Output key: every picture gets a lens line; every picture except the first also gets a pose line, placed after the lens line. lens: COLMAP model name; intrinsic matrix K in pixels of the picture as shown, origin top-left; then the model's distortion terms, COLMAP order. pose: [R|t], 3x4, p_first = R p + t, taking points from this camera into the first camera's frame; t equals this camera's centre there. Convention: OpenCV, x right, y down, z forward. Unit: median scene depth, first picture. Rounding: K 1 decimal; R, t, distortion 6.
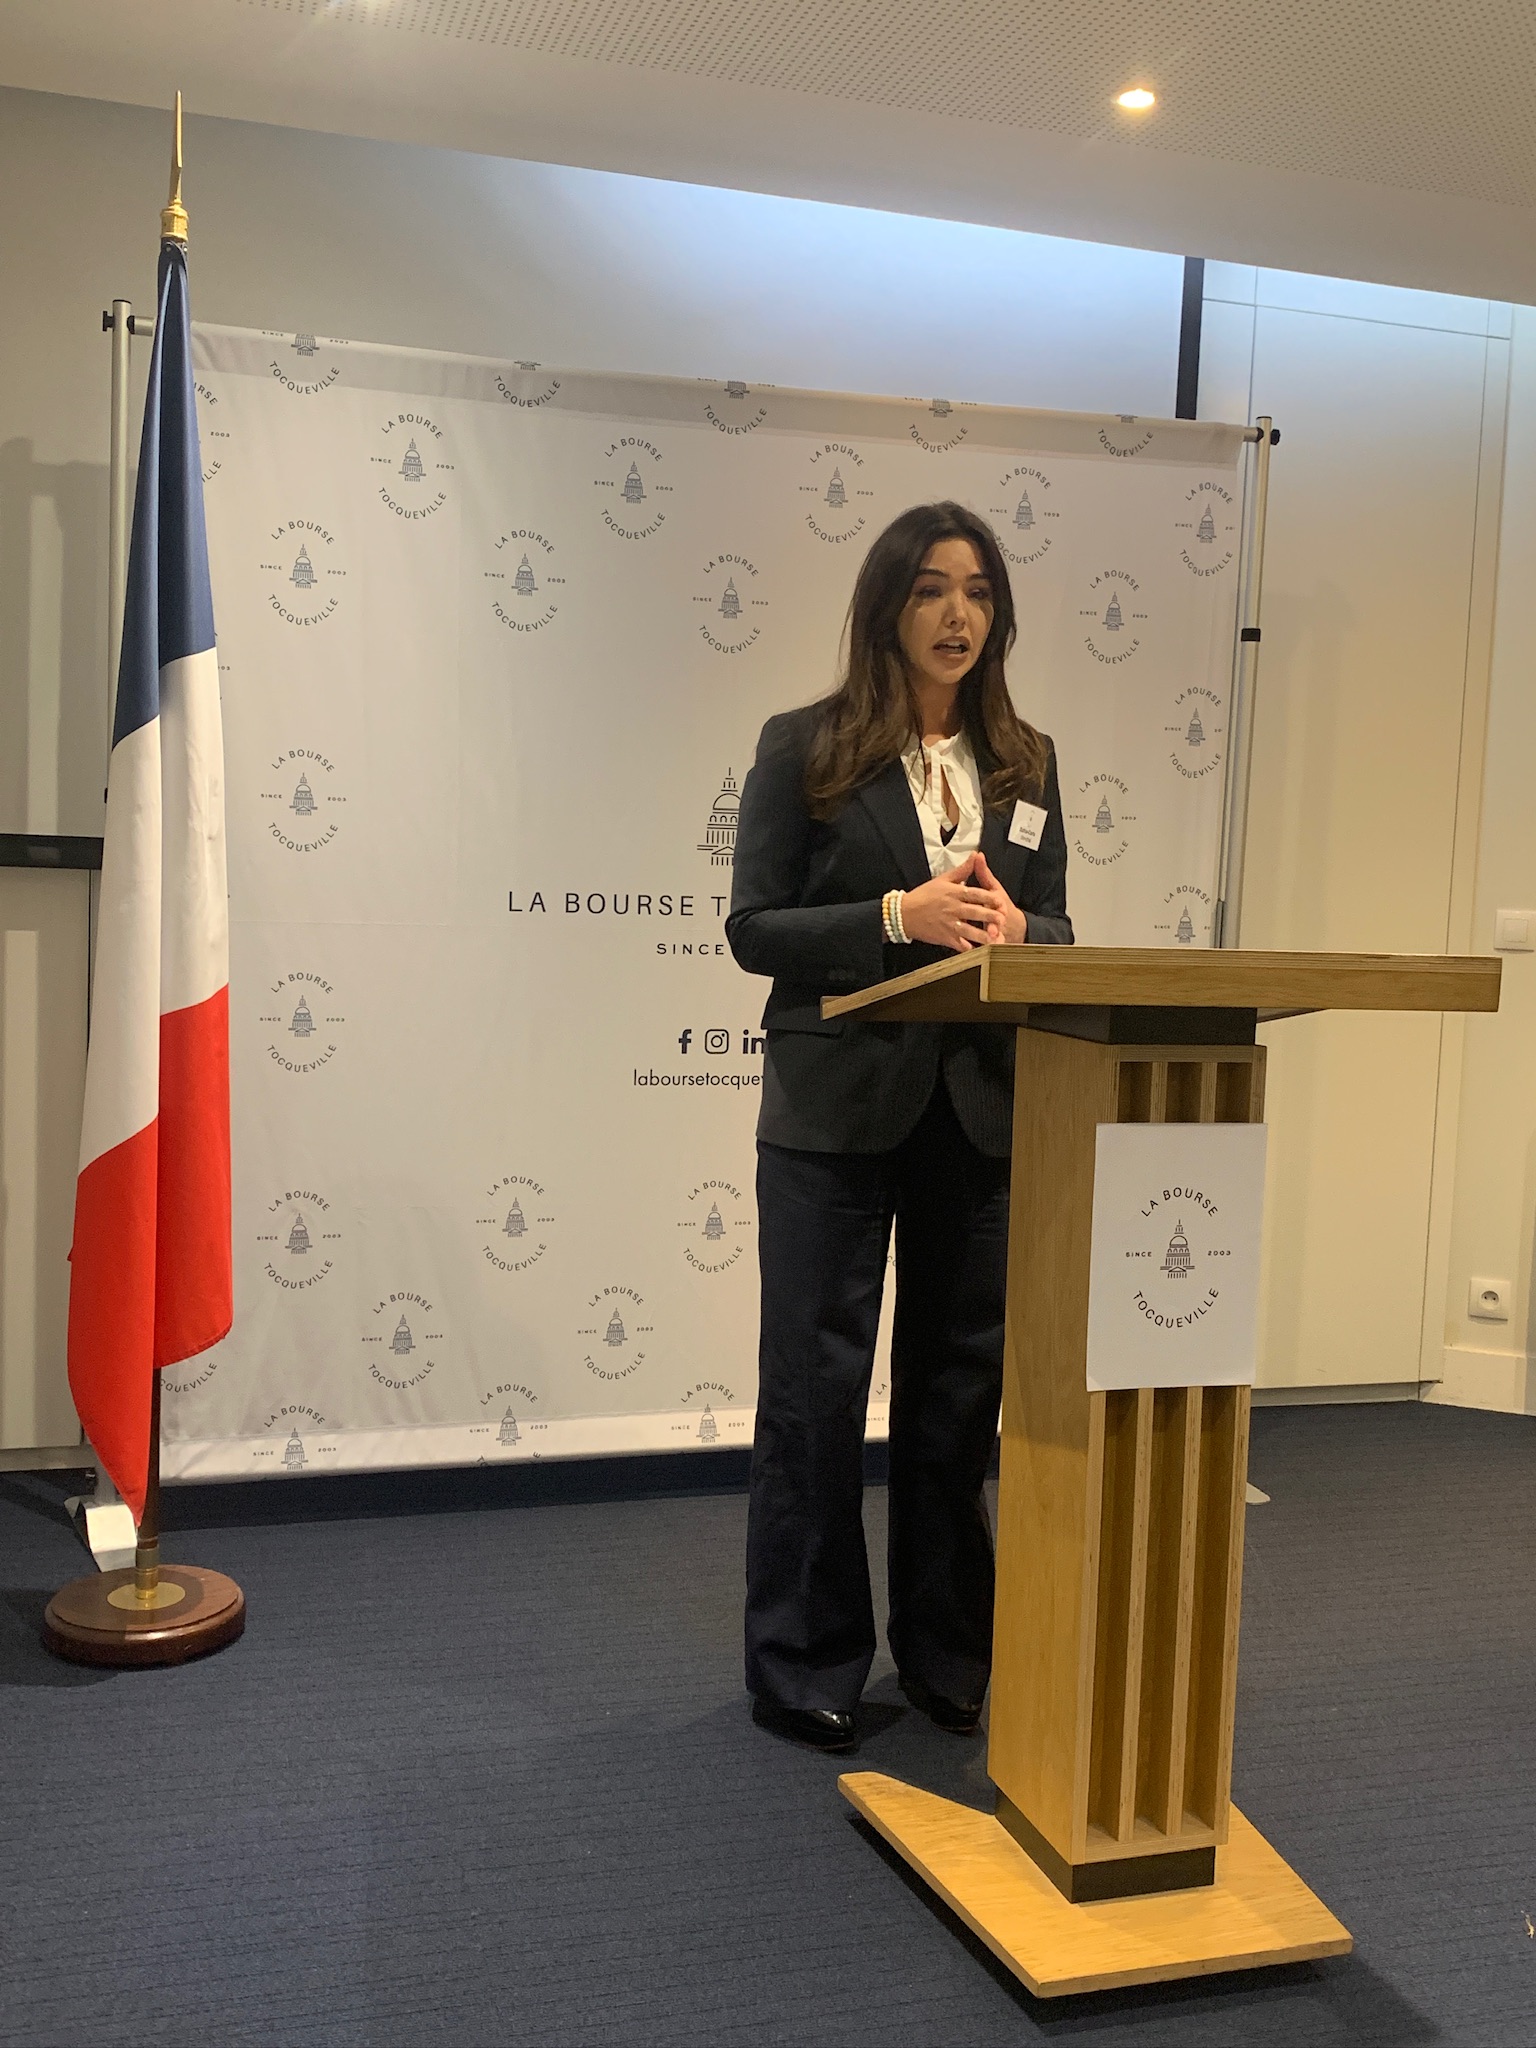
lens RADIAL K [[1959.1, 0, 767.6], [0, 1959.1, 1034.7], [0, 0, 1]] dist [0.020617, 0.000000]
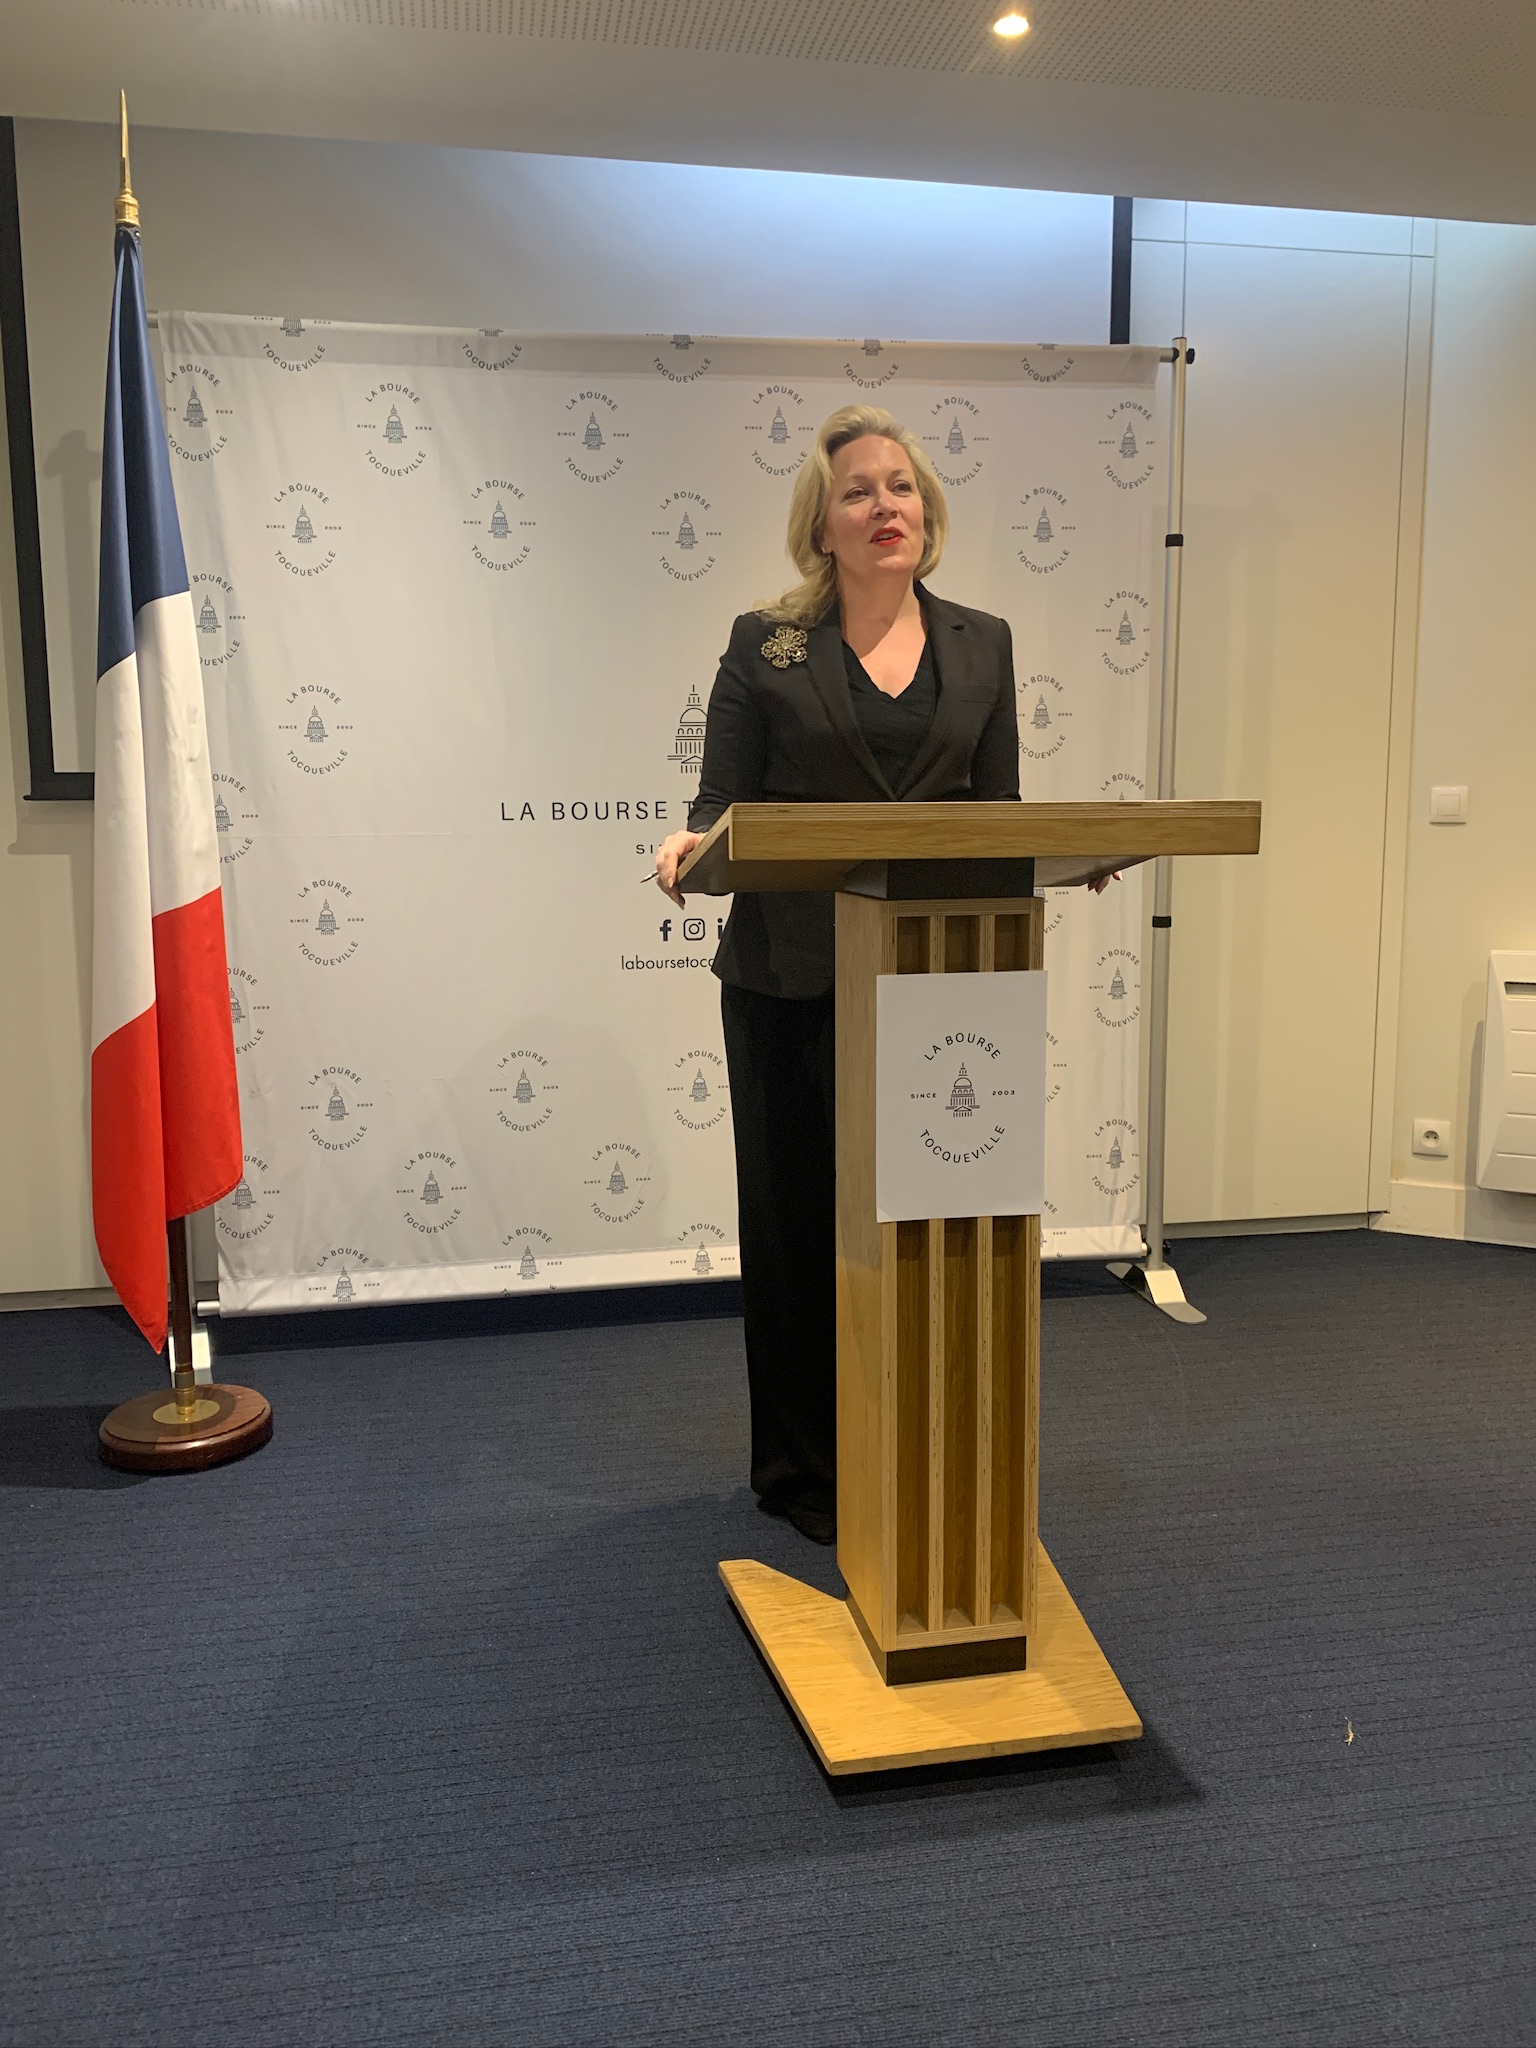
lens RADIAL K [[1613.6, 0, 749.7], [0, 1613.6, 1026.9], [0, 0, 1]] dist [0.033399, -0.021624]
pose [[0.994388, -0.029828, -0.101504, 0.107115], [0.035163, 0.998070, 0.051178, 0.014997], [0.099782, -0.054460, 0.993518, 0.066946]]
